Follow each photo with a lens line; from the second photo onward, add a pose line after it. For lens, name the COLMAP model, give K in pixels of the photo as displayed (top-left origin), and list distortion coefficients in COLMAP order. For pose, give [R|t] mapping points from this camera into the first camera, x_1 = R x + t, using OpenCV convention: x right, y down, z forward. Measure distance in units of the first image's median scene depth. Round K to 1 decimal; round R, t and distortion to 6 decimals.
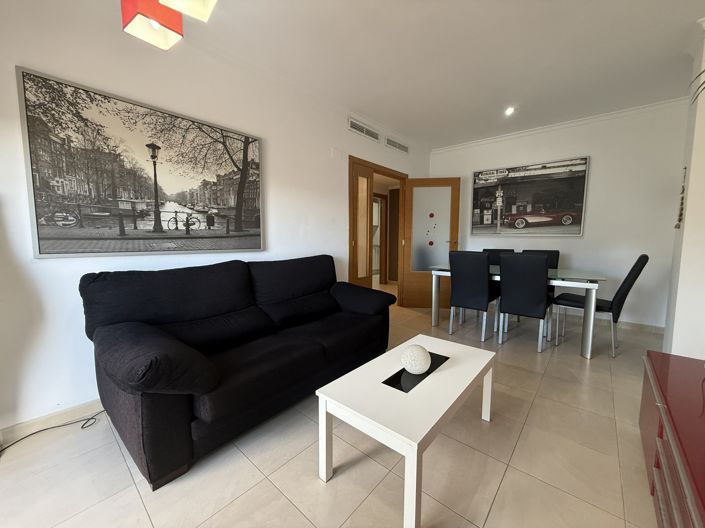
lens RADIAL K [[280.8, 0, 350.0], [0, 280.8, 262.7], [0, 0, 1]] dist [-0.000418, 0.000419]
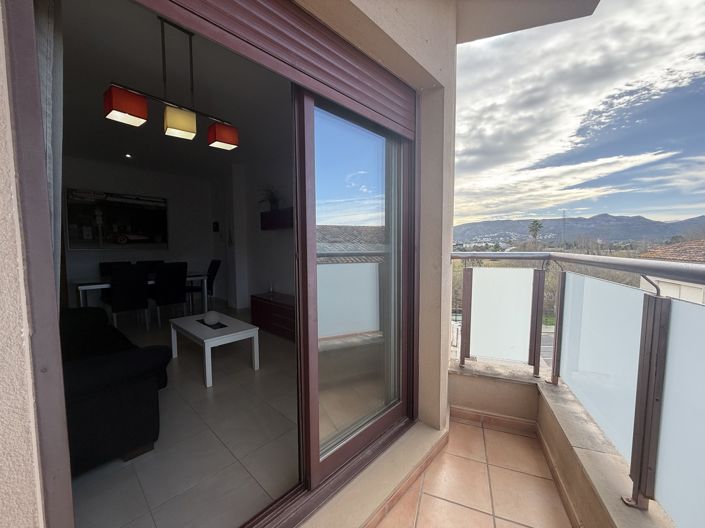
lens RADIAL K [[280.8, 0, 350.8], [0, 280.8, 265.2], [0, 0, 1]] dist [-0.000418, 0.000419]
pose [[0.030521, -0.071228, 0.996993, -0.810718], [0.090589, 0.993550, 0.068209, -0.033630], [-0.995421, 0.088235, 0.036776, -0.034233]]
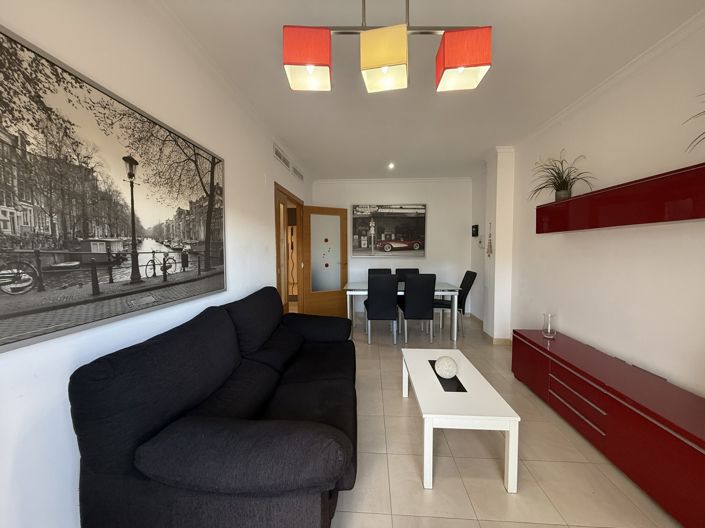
lens RADIAL K [[280.8, 0, 349.7], [0, 280.8, 263.0], [0, 0, 1]] dist [-0.000418, 0.000419]
pose [[0.797687, -0.035627, 0.602019, -0.449000], [0.059090, 0.998067, -0.019230, -0.075282], [-0.600170, 0.050912, 0.798250, 0.087923]]
